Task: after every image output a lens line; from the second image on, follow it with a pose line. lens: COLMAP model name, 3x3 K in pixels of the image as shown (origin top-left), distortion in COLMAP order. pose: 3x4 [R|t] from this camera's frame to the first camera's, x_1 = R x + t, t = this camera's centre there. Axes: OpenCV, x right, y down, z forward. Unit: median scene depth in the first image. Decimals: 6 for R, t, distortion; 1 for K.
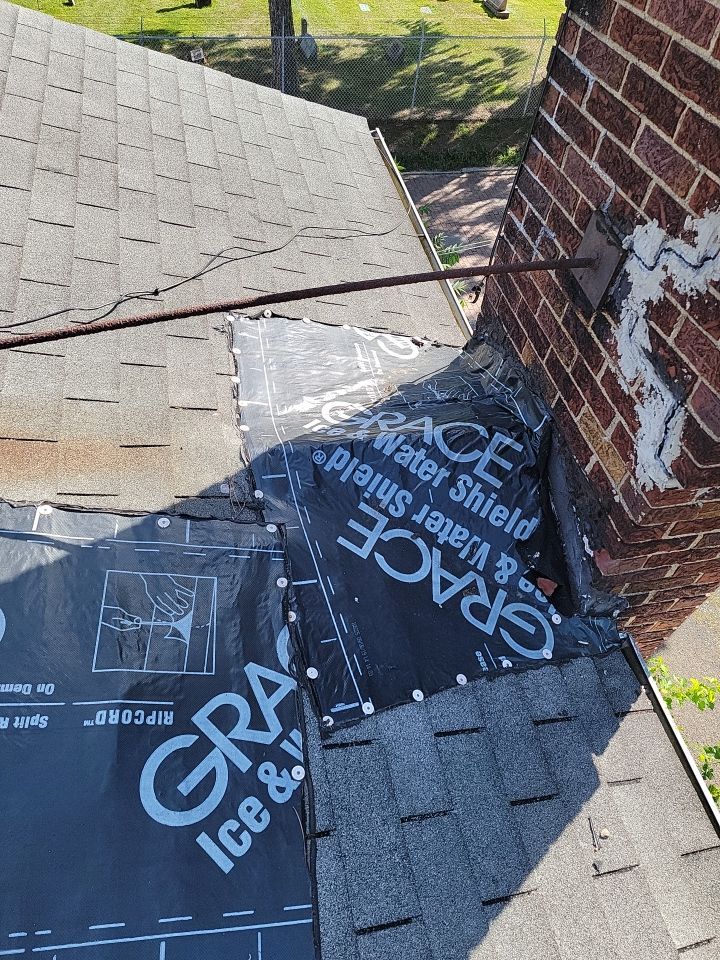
lens RADIAL K [[680.3, 0, 360.0], [0, 680.3, 480.0], [0, 0, 1]] dist [0.040226, -0.055193]
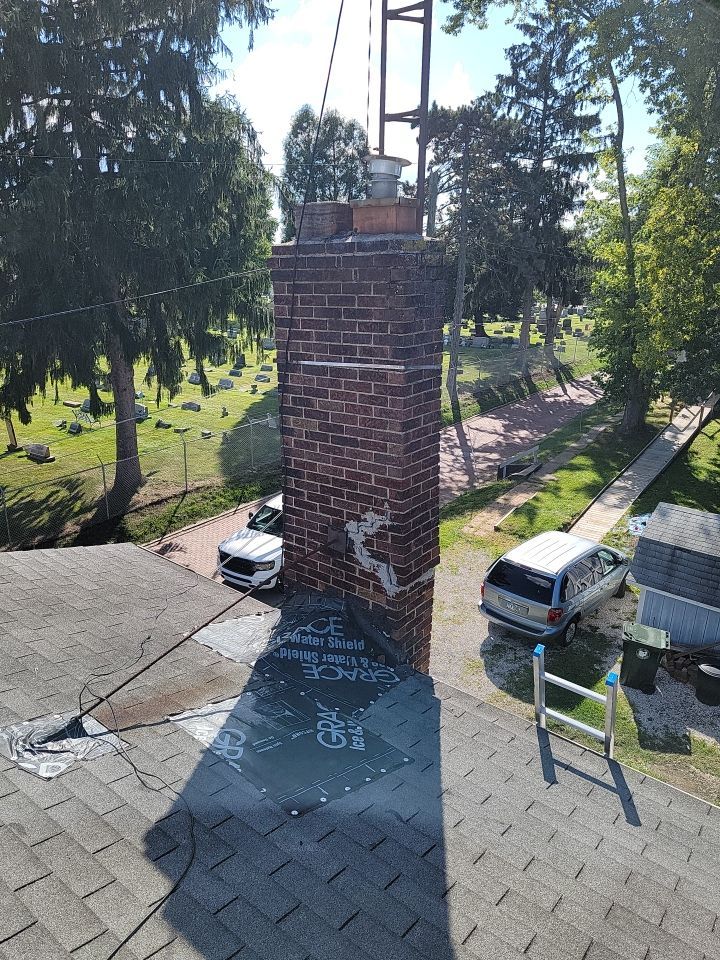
lens RADIAL K [[680.3, 0, 360.0], [0, 680.3, 480.0], [0, 0, 1]] dist [0.040226, -0.055193]
pose [[0.762376, -0.284167, 0.581405, -1.055562], [0.533153, 0.785021, -0.315420, 0.394556], [-0.366783, 0.550446, 0.749986, -1.189316]]
